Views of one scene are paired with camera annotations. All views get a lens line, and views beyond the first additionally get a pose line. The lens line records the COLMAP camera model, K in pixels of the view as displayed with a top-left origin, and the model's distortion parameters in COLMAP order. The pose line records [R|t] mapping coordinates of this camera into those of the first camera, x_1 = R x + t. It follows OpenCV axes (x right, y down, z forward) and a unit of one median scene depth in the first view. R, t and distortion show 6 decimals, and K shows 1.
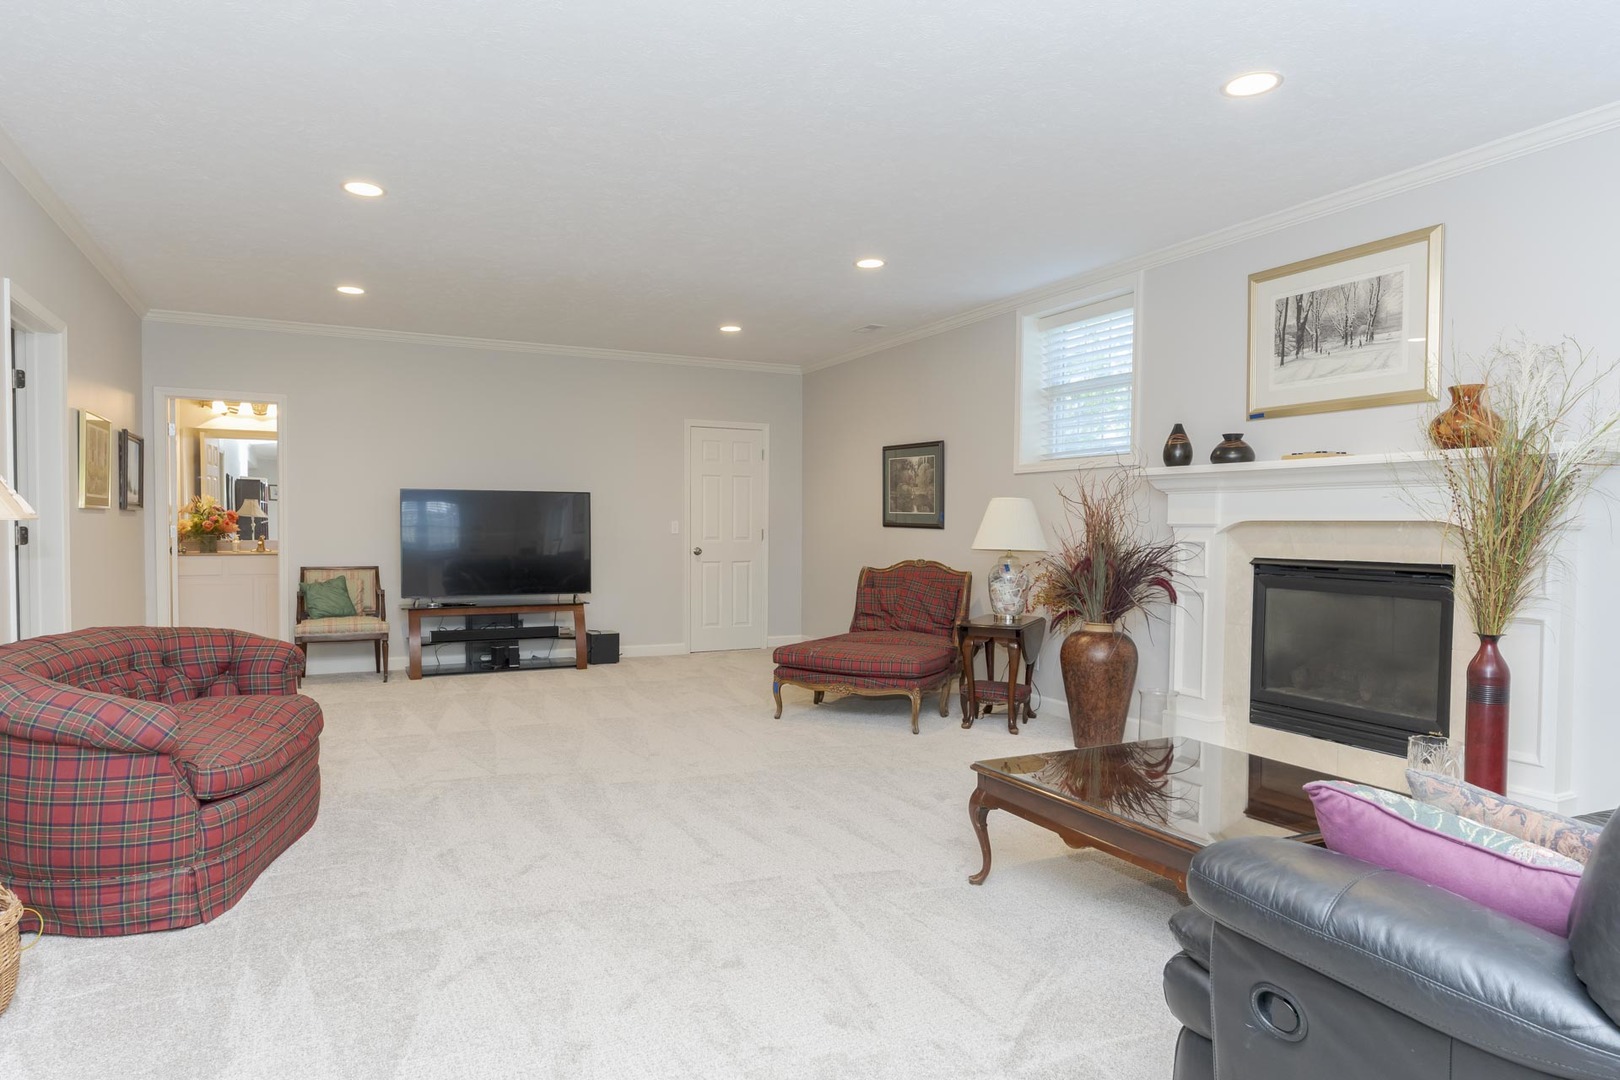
lens RADIAL K [[954.9, 0, 764.1], [0, 954.9, 537.9], [0, 0, 1]] dist [-0.001708, -0.000090]
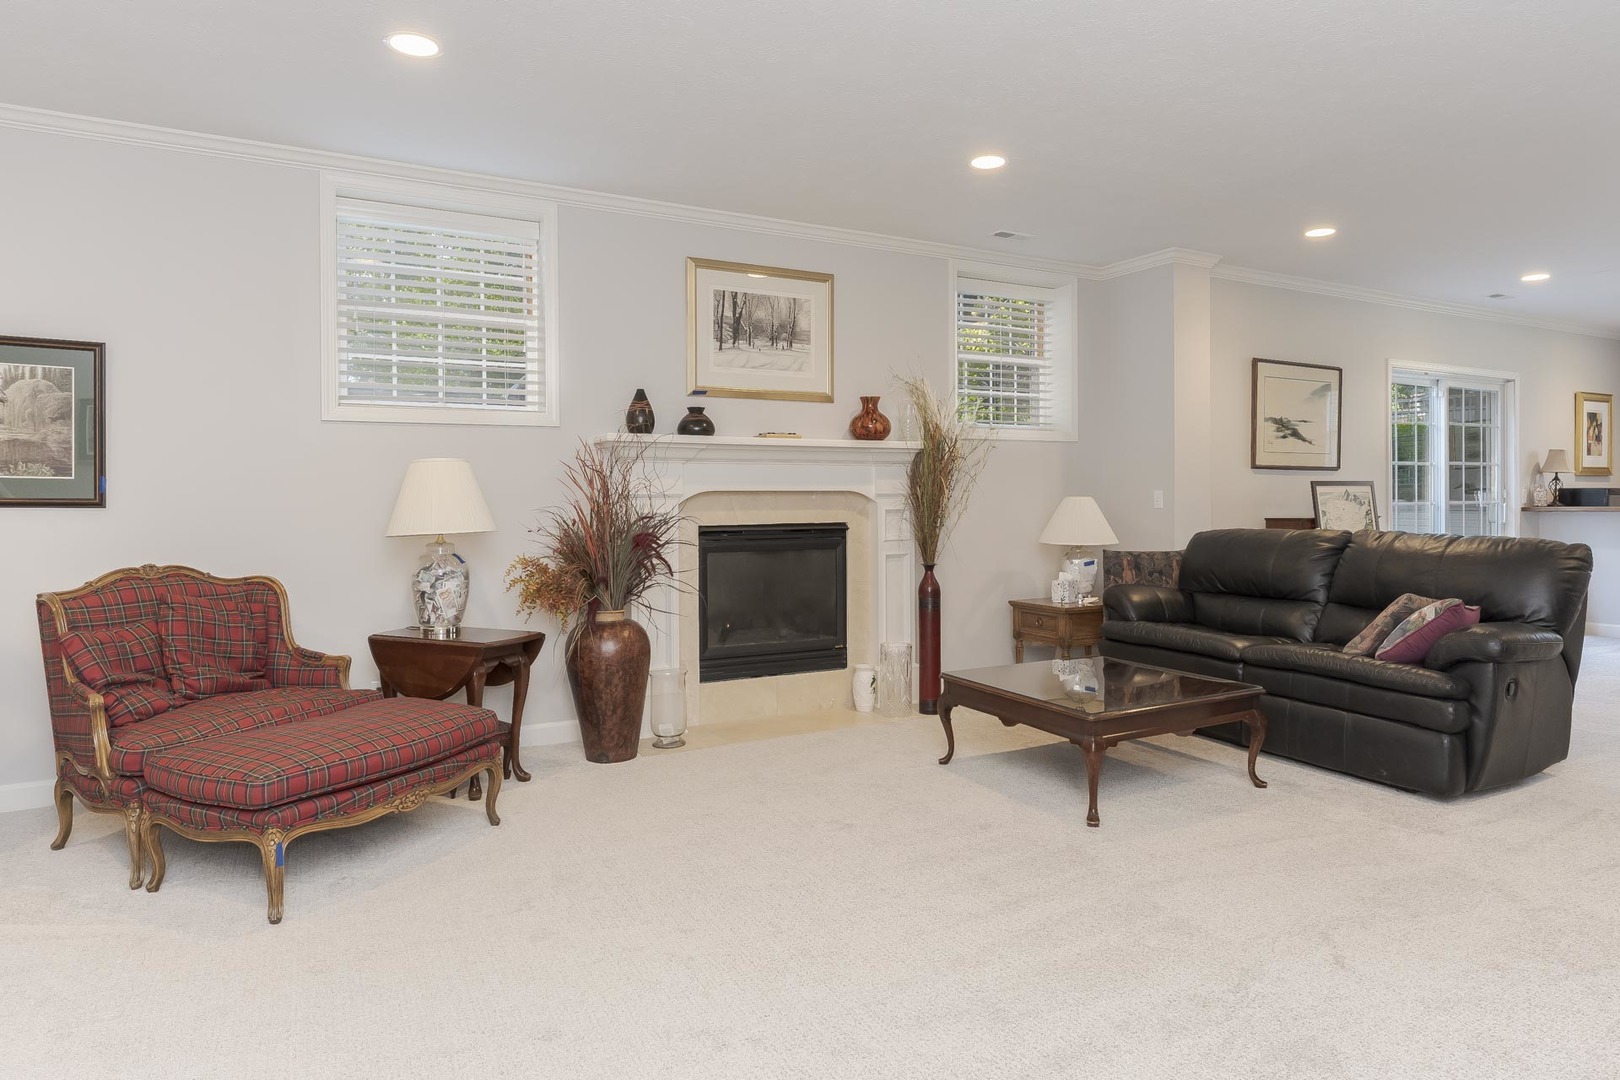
lens RADIAL K [[962.6, 0, 811.4], [0, 962.6, 497.5], [0, 0, 1]] dist [-0.000790, -0.000003]
pose [[-0.065469, -0.007855, 0.997824, -0.584942], [0.019427, 0.999769, 0.009145, -0.018916], [-0.997665, 0.019983, -0.065302, 0.982974]]
